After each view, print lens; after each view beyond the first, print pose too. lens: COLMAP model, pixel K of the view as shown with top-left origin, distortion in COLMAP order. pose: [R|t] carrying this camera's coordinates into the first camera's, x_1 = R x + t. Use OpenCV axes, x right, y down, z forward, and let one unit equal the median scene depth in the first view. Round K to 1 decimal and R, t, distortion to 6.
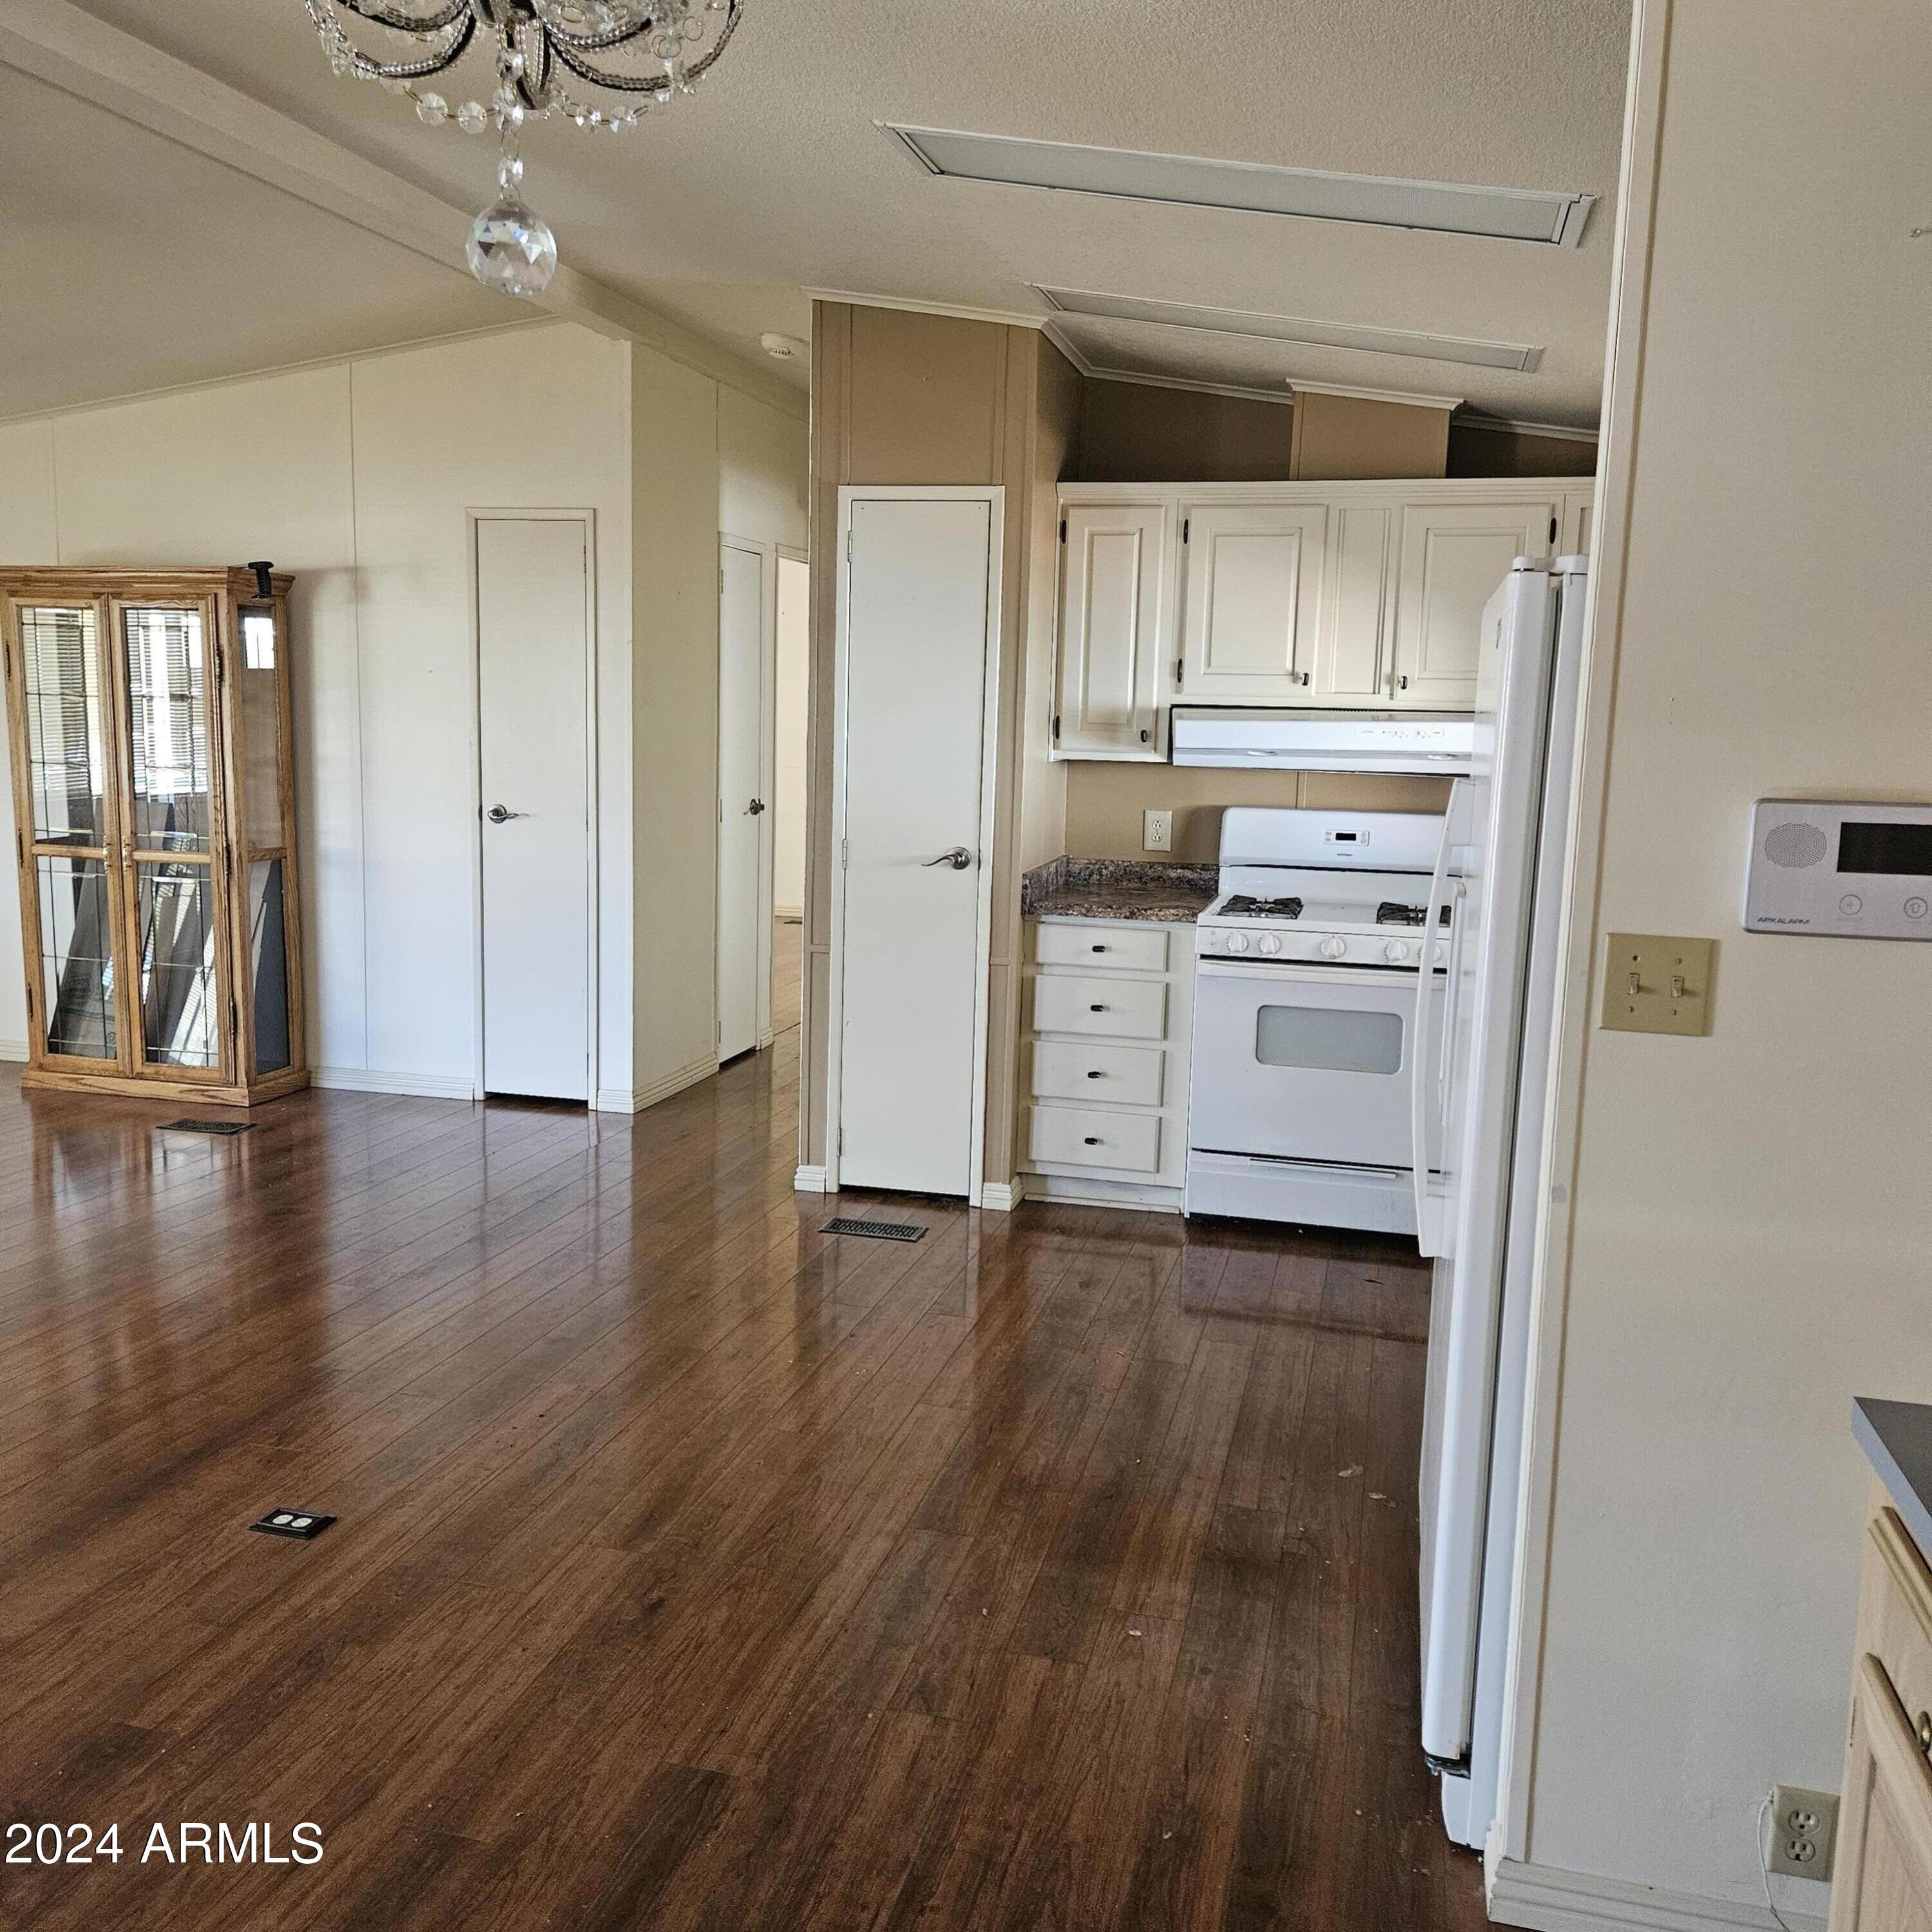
lens RADIAL K [[1711.0, 0, 967.4], [0, 1711.0, 945.6], [0, 0, 1]] dist [0.084661, -0.077542]
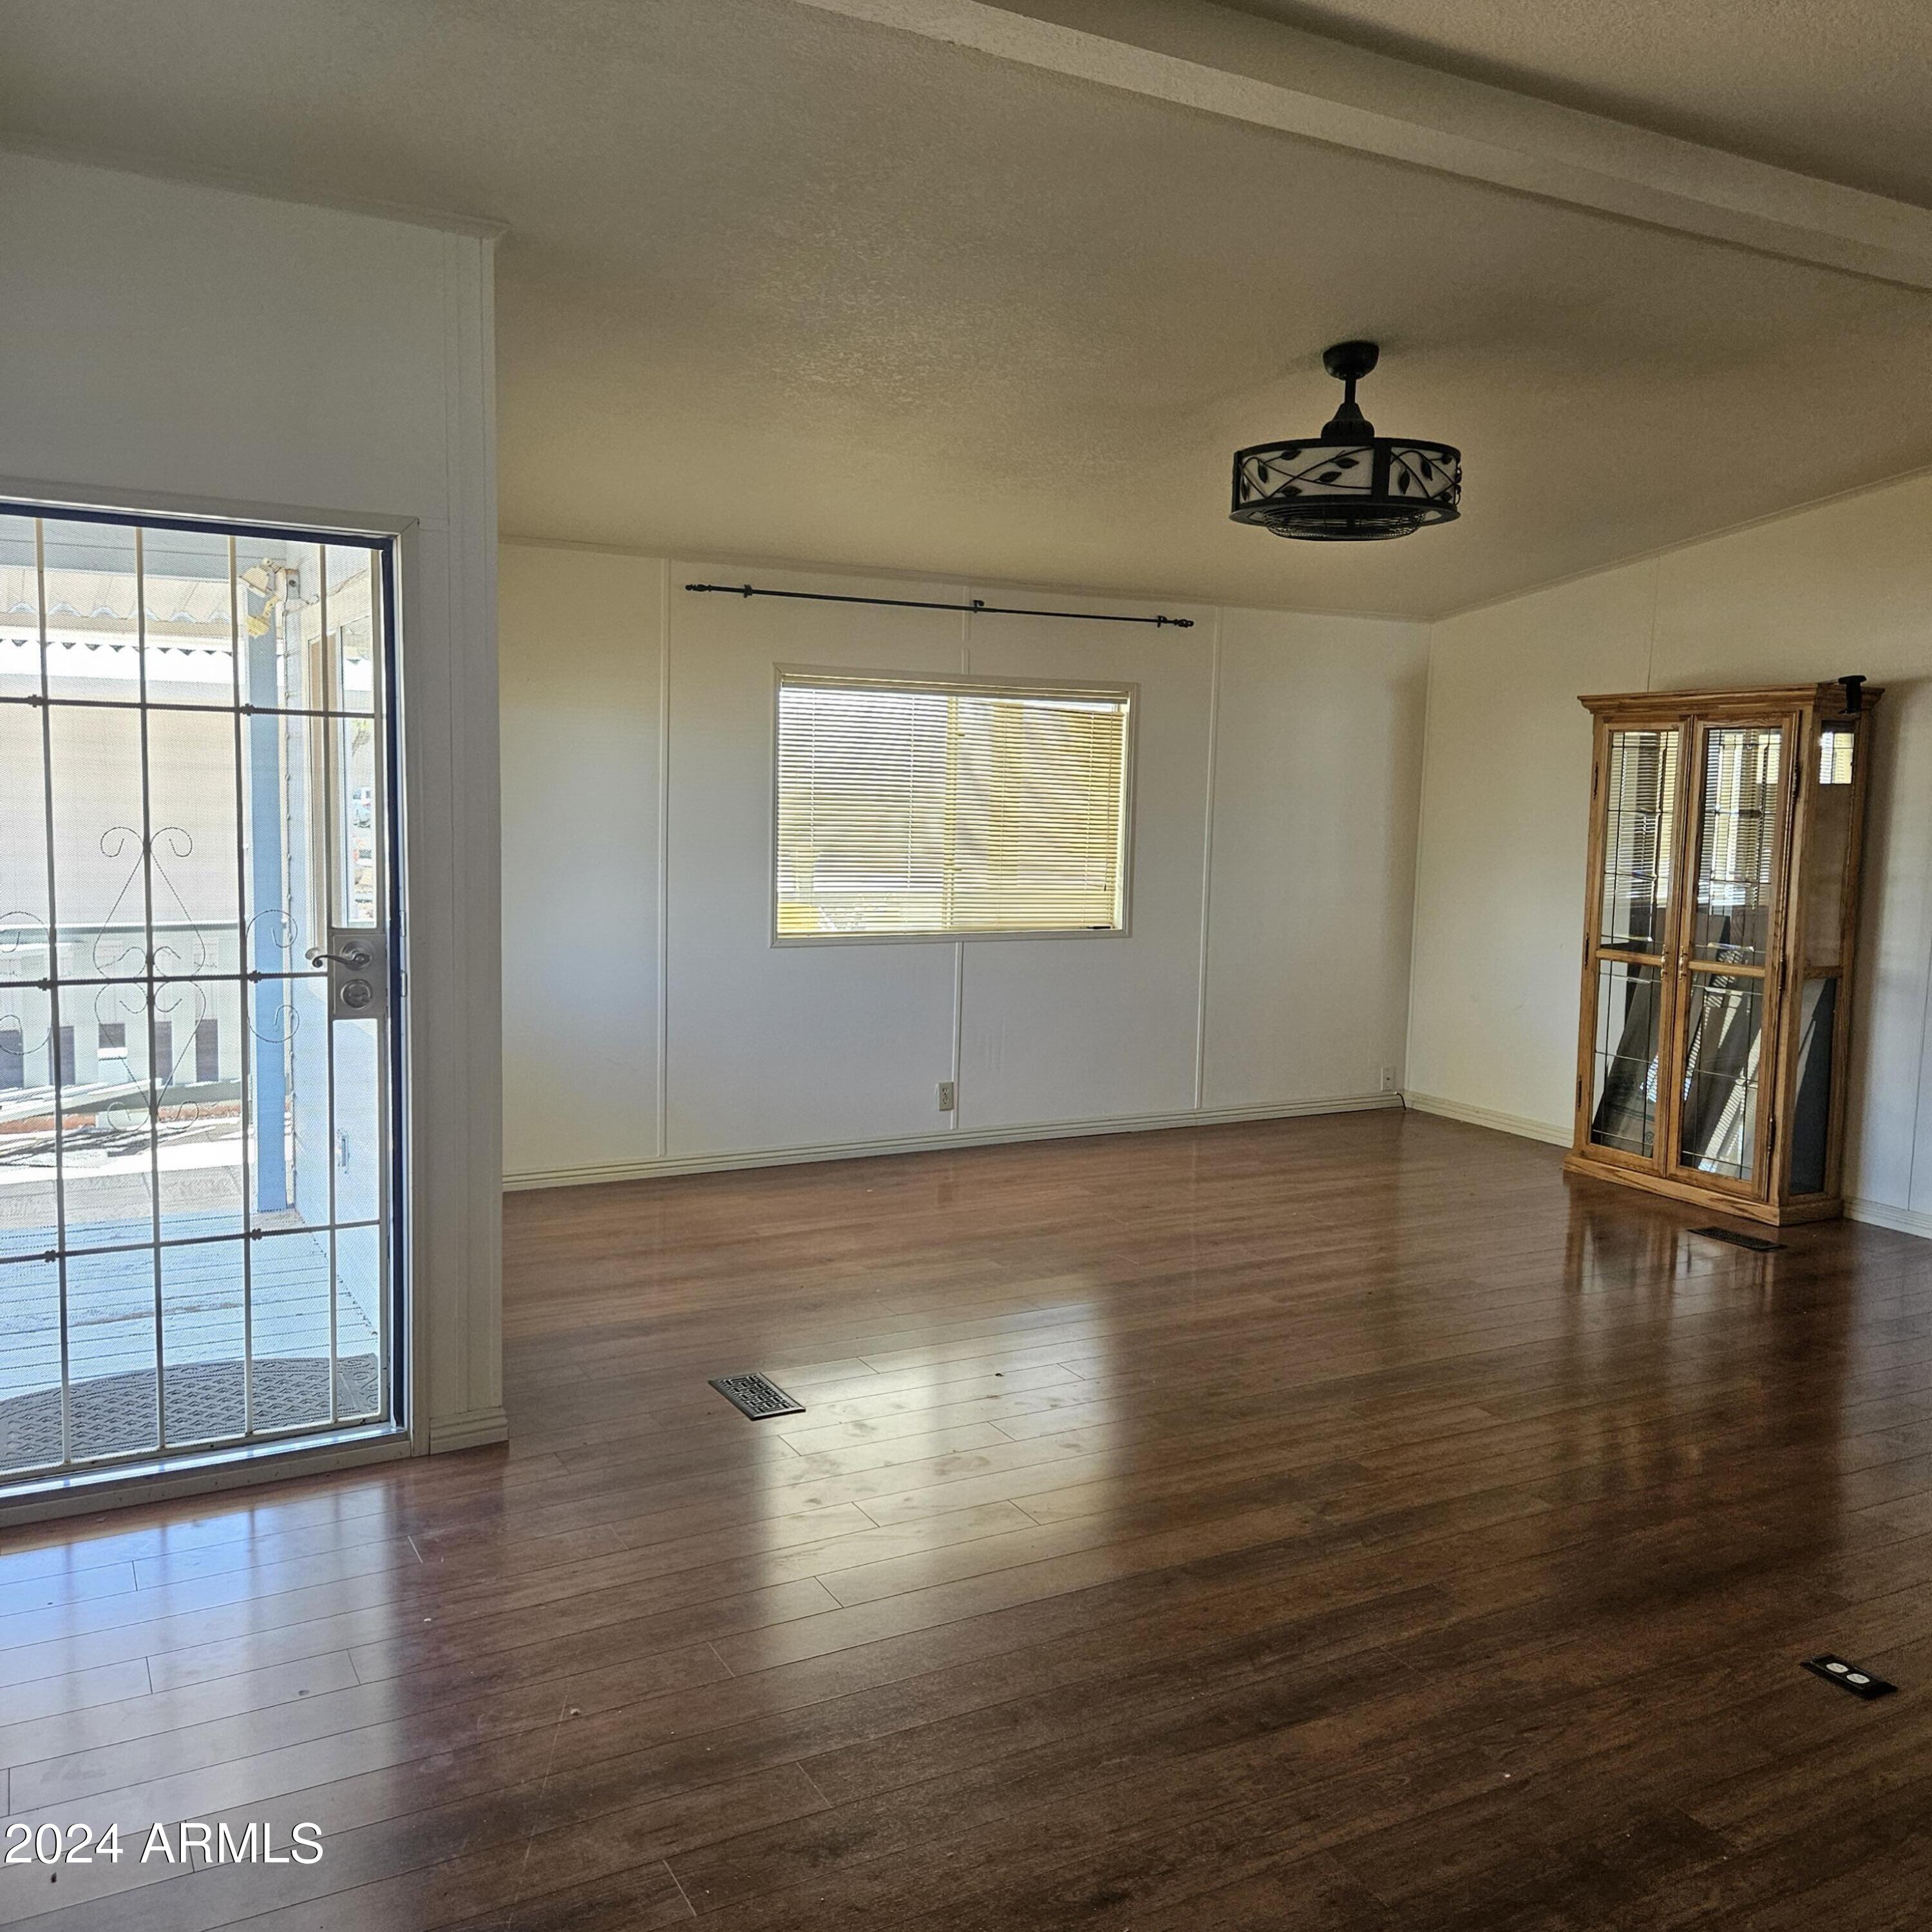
lens RADIAL K [[1711.0, 0, 982.2], [0, 1711.0, 952.3], [0, 0, 1]] dist [0.084661, -0.077542]
pose [[0.688457, 0.062378, -0.722590, -0.028213], [-0.106847, 0.994147, -0.015980, 0.002761], [0.717364, 0.088209, 0.691092, -0.020851]]
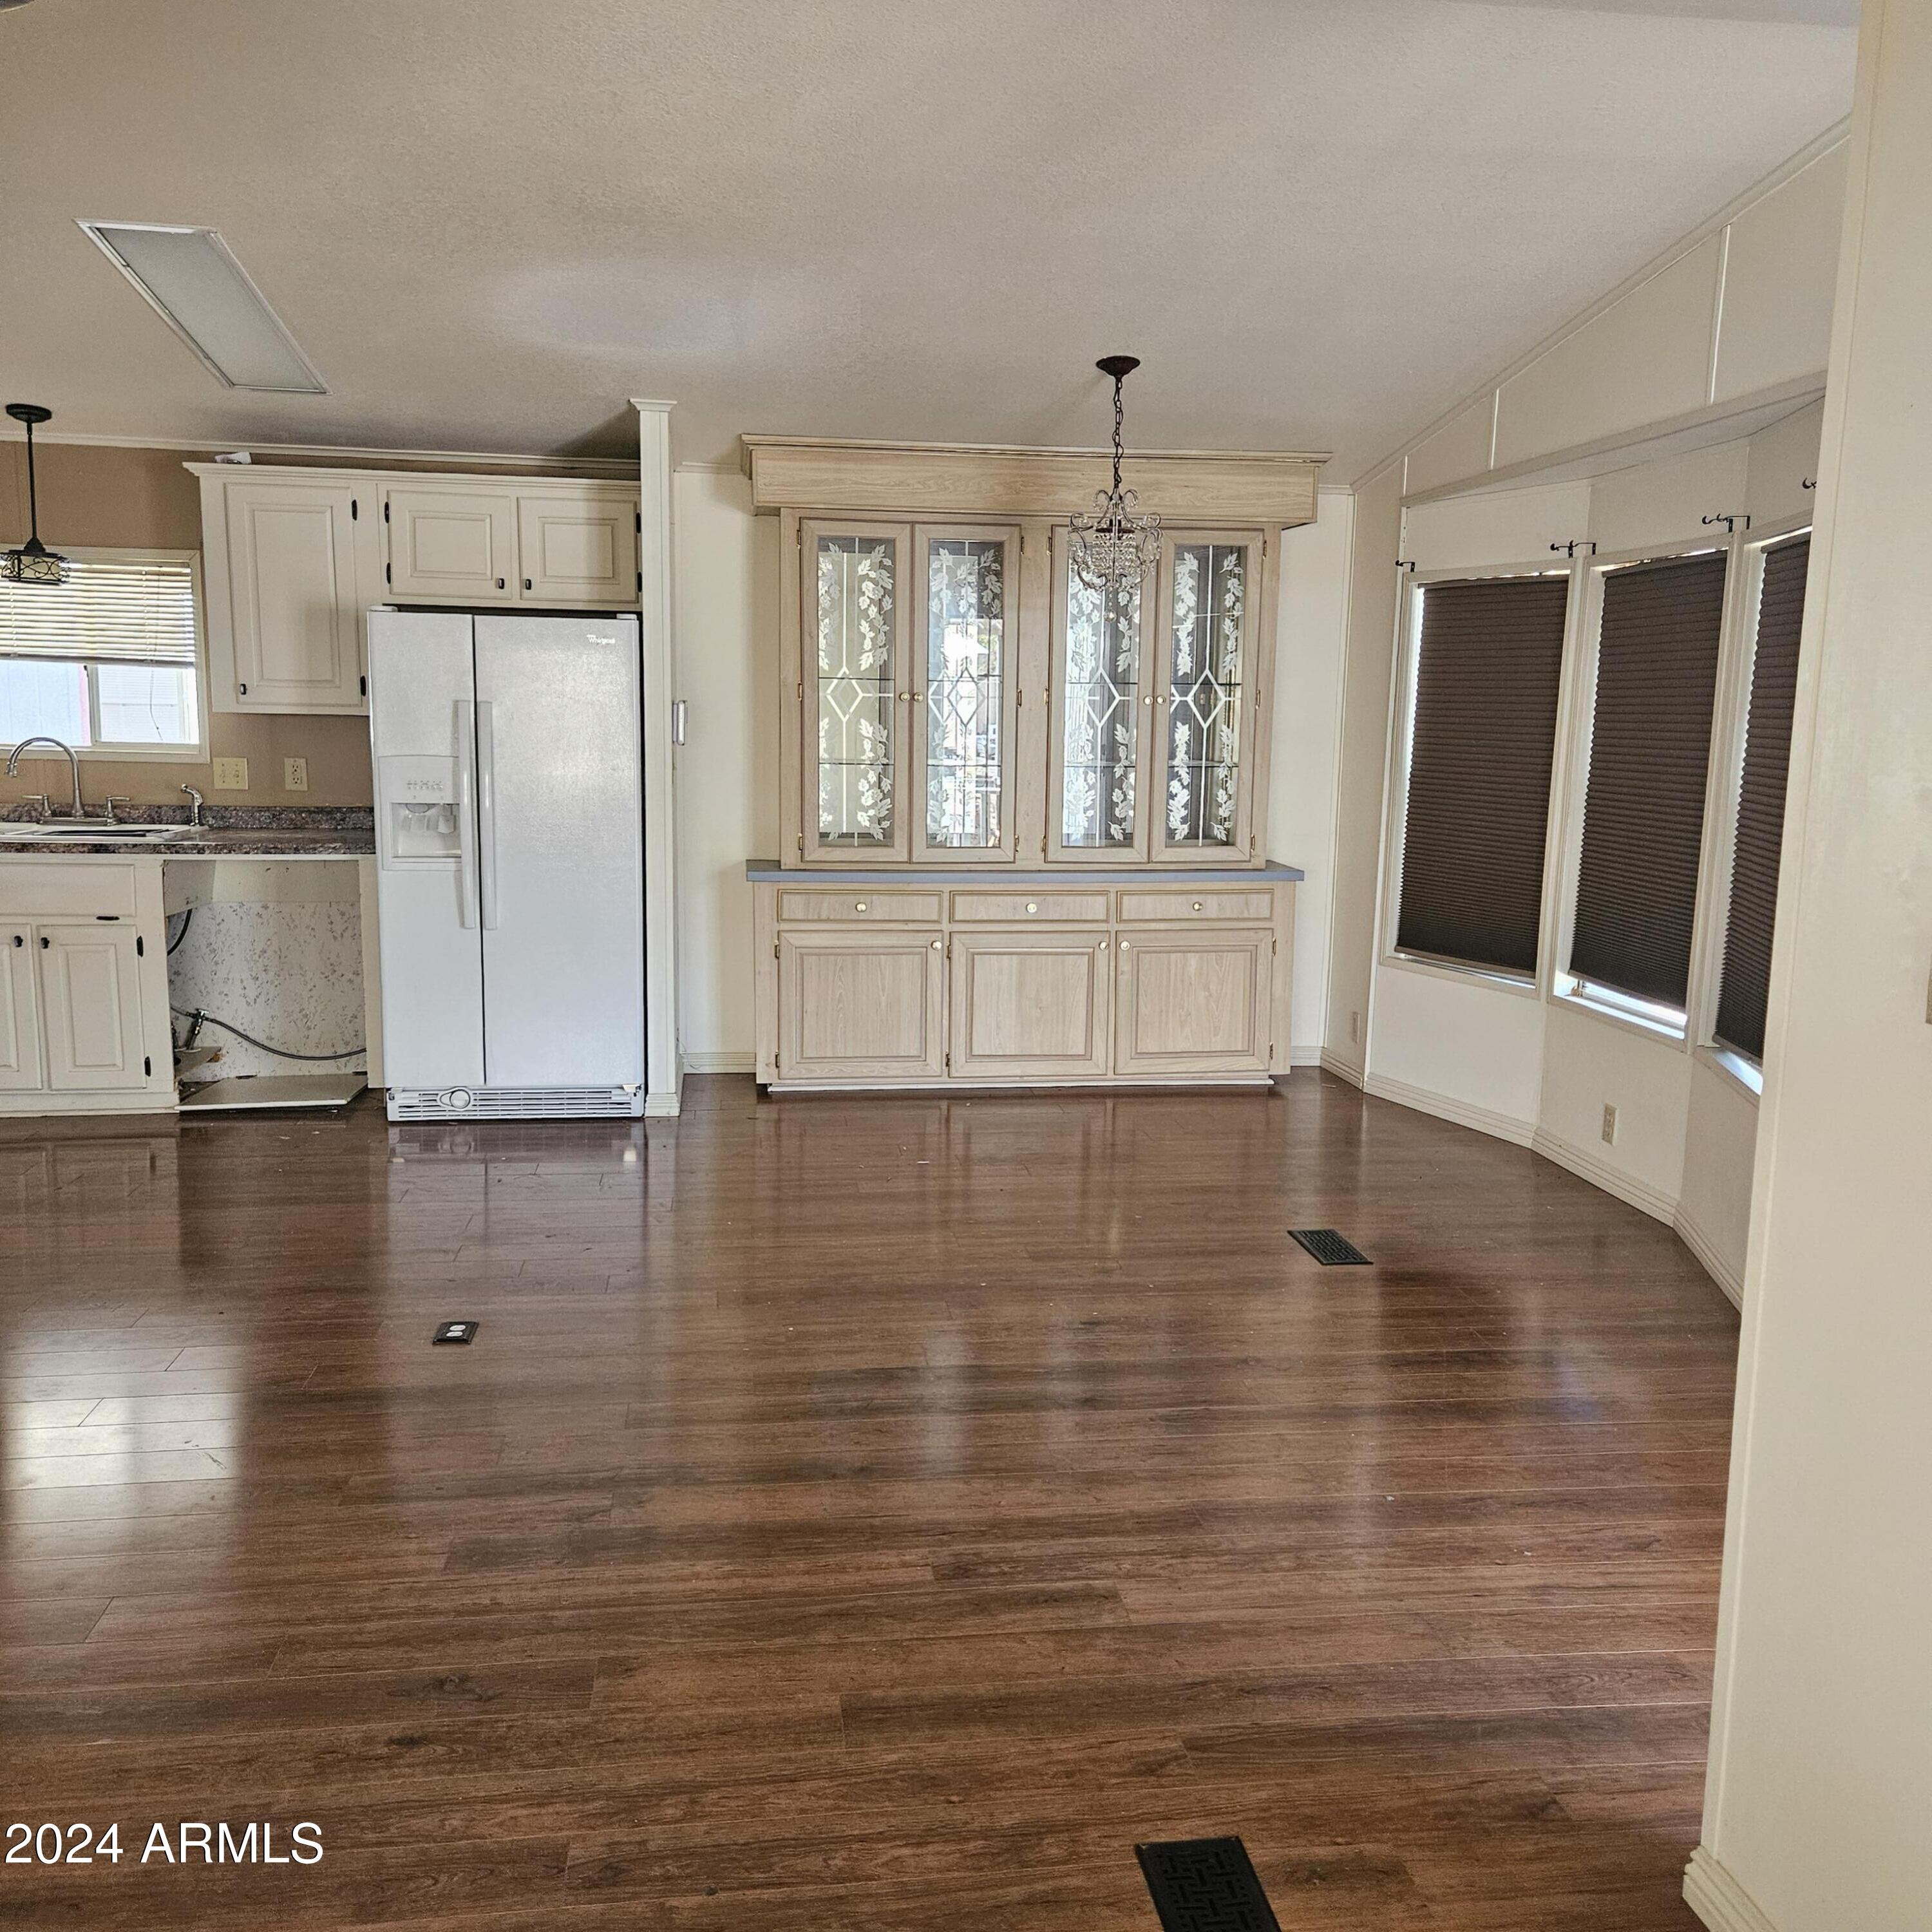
lens RADIAL K [[1711.0, 0, 974.9], [0, 1711.0, 950.4], [0, 0, 1]] dist [0.084661, -0.077542]
pose [[-0.382612, -0.170162, 0.908104, -0.970976], [0.099080, 0.969668, 0.223444, -0.107285], [-0.918581, 0.175468, -0.354147, 0.628785]]
